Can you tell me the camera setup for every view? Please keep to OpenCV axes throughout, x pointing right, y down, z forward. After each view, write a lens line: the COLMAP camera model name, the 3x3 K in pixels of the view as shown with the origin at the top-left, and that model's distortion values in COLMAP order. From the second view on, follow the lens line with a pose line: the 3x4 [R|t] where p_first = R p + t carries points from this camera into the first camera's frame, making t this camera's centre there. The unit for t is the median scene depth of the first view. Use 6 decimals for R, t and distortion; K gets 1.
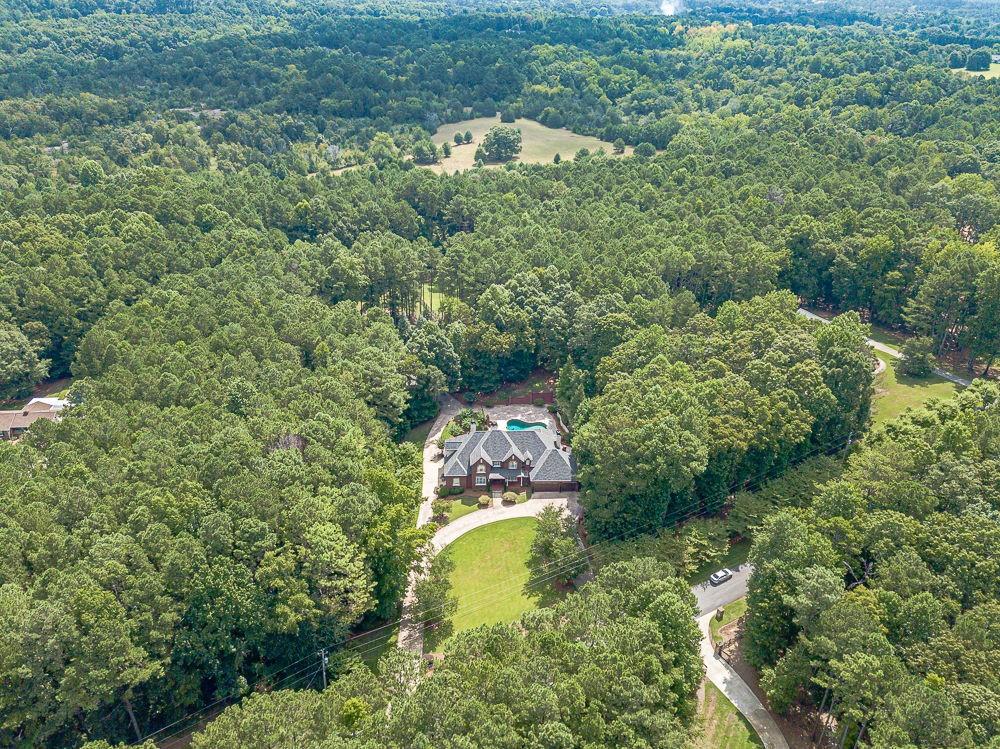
lens RADIAL K [[768.0, 0, 505.7], [0, 768.0, 379.0], [0, 0, 1]] dist [0.085423, -0.214673]
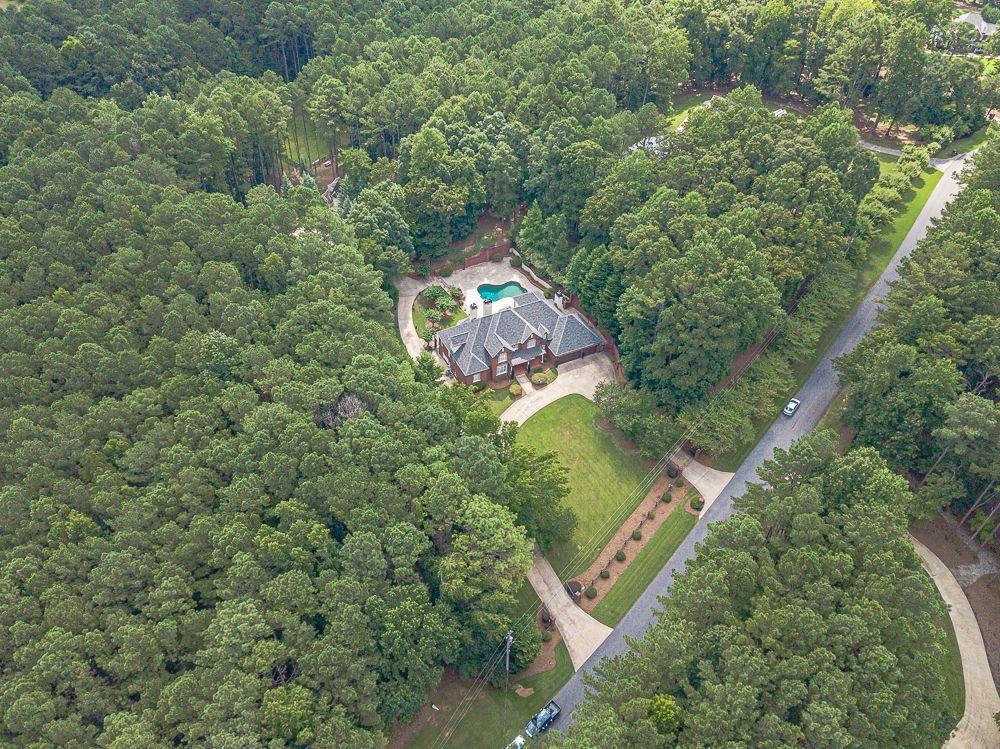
lens RADIAL K [[768.0, 0, 505.7], [0, 768.0, 379.0], [0, 0, 1]] dist [0.085423, -0.214673]
pose [[0.918422, -0.266725, 0.292162, -0.294001], [0.175065, 0.936300, 0.304458, -0.128369], [-0.354757, -0.228474, 0.906613, 0.193368]]
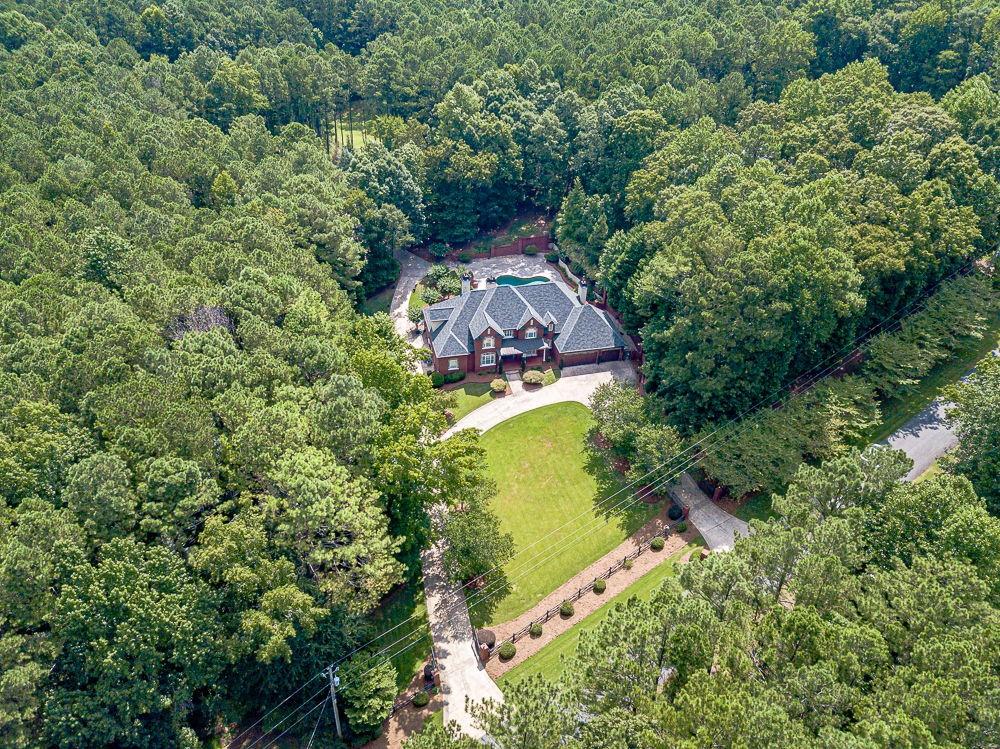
lens RADIAL K [[767.6, 0, 500.0], [0, 767.6, 374.5], [0, 0, 1]] dist [0.053382, -0.062985]
pose [[0.985876, -0.101518, 0.133204, -0.117033], [0.082013, 0.986096, 0.144531, 0.046720], [-0.146024, -0.131565, 0.980493, 0.317956]]
